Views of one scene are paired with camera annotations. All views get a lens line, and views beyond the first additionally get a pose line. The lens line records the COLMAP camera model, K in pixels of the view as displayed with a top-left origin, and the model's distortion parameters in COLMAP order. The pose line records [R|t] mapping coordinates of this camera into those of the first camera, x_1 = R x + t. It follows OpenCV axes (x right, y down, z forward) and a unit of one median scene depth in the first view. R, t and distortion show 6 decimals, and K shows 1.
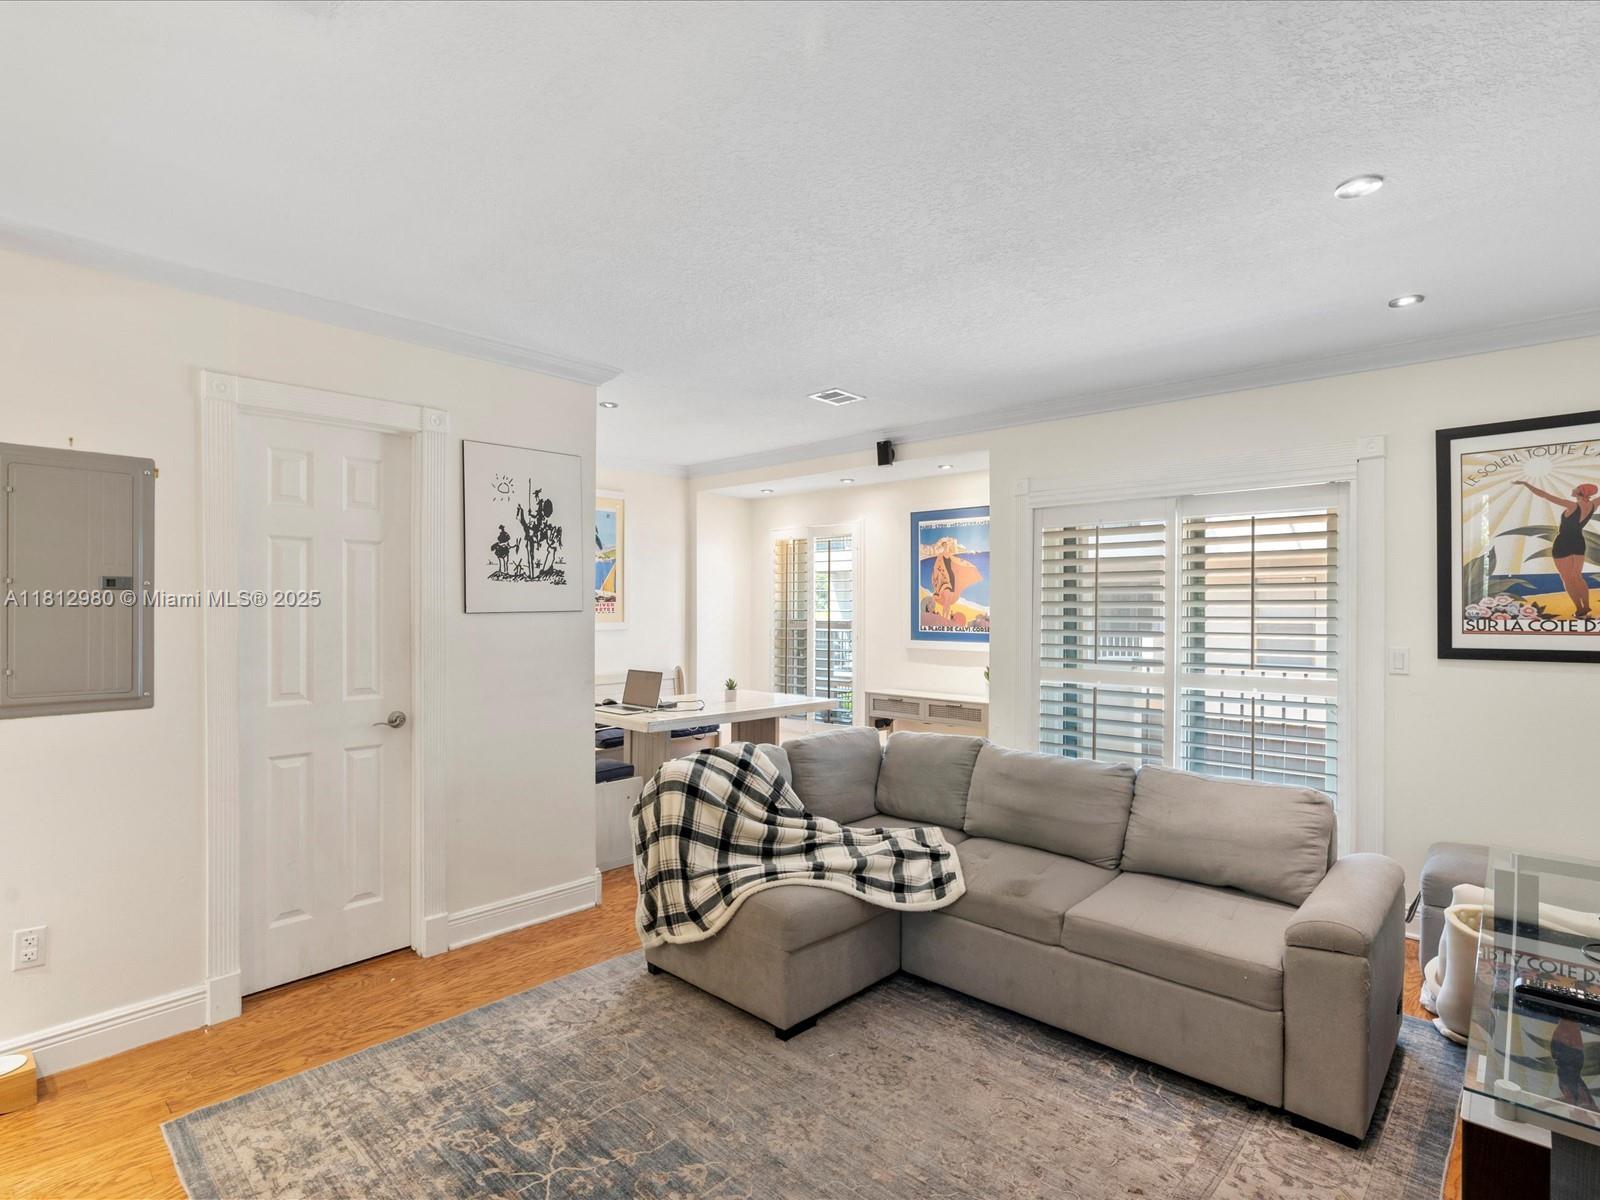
lens RADIAL K [[812.2, 0, 791.0], [0, 812.2, 601.8], [0, 0, 1]] dist [-0.007001, -0.000956]
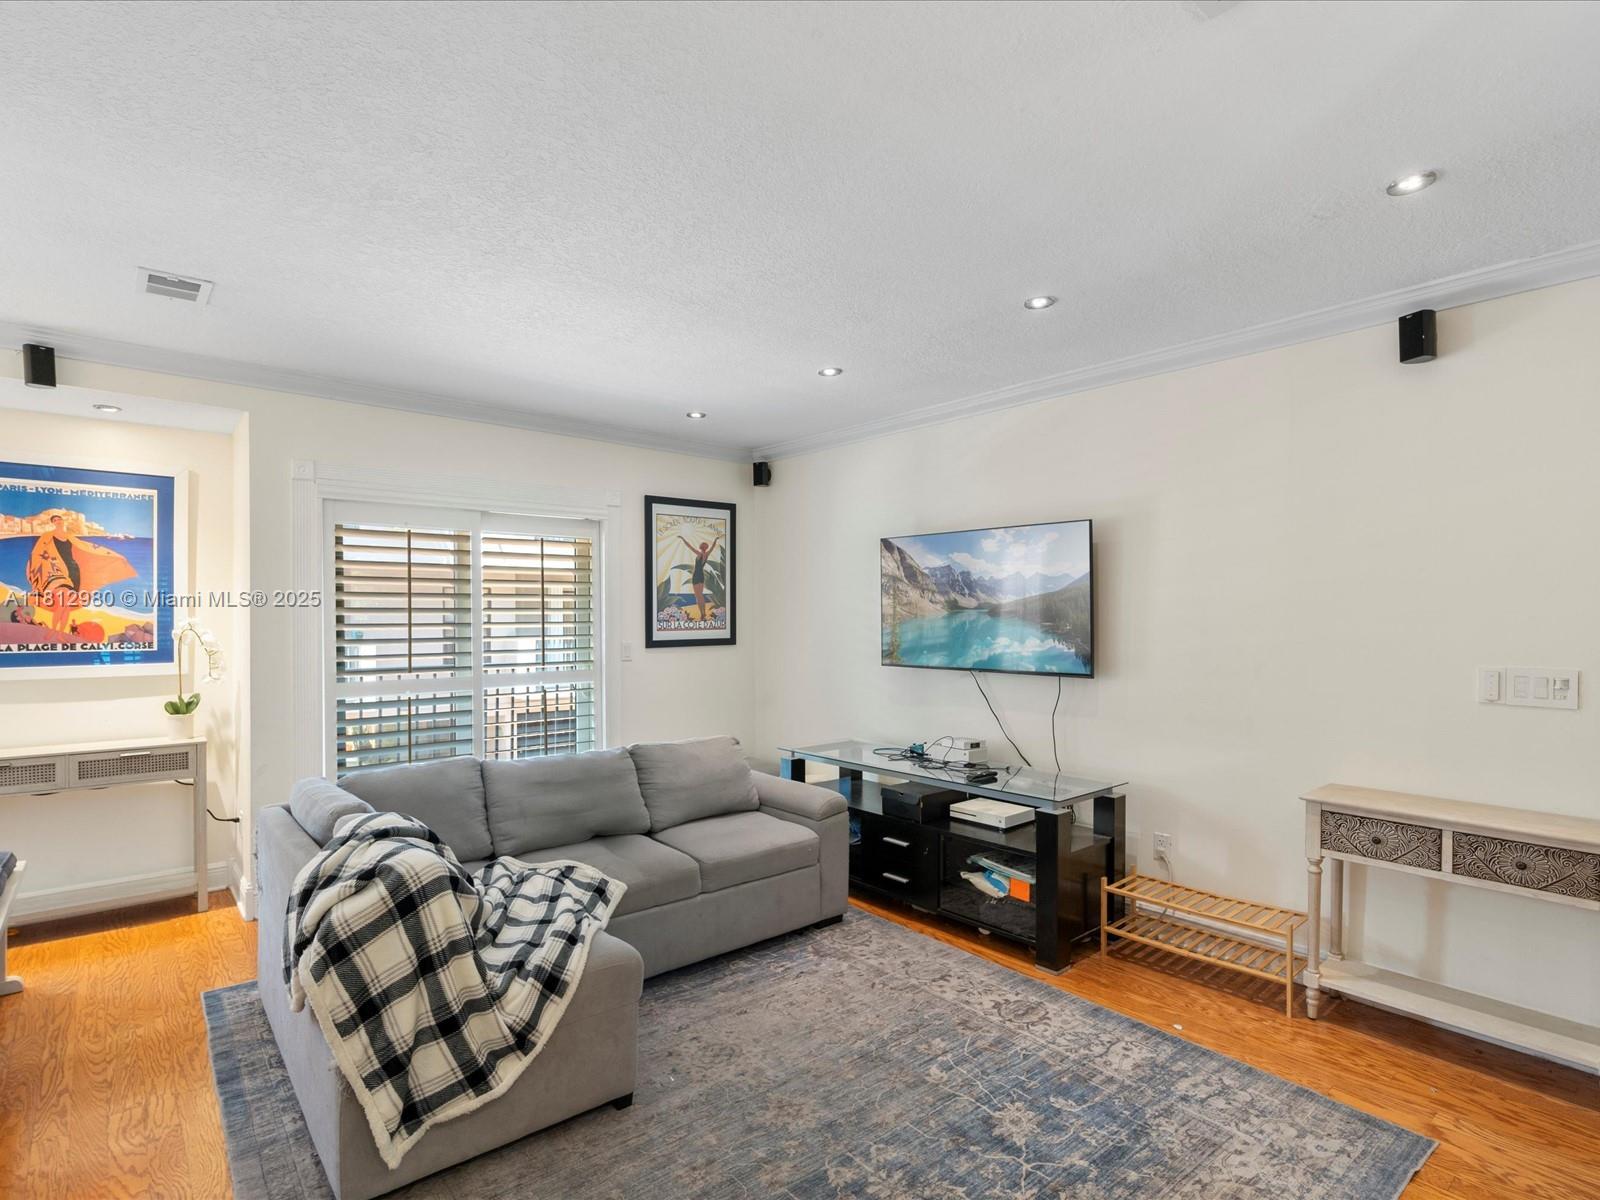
lens RADIAL K [[812.2, 0, 794.3], [0, 812.2, 611.8], [0, 0, 1]] dist [-0.007001, -0.000956]
pose [[0.120475, 0.003075, 0.992712, -0.654015], [-0.004477, 0.999987, -0.002554, 0.005568], [-0.992706, -0.004136, 0.120487, 0.546451]]
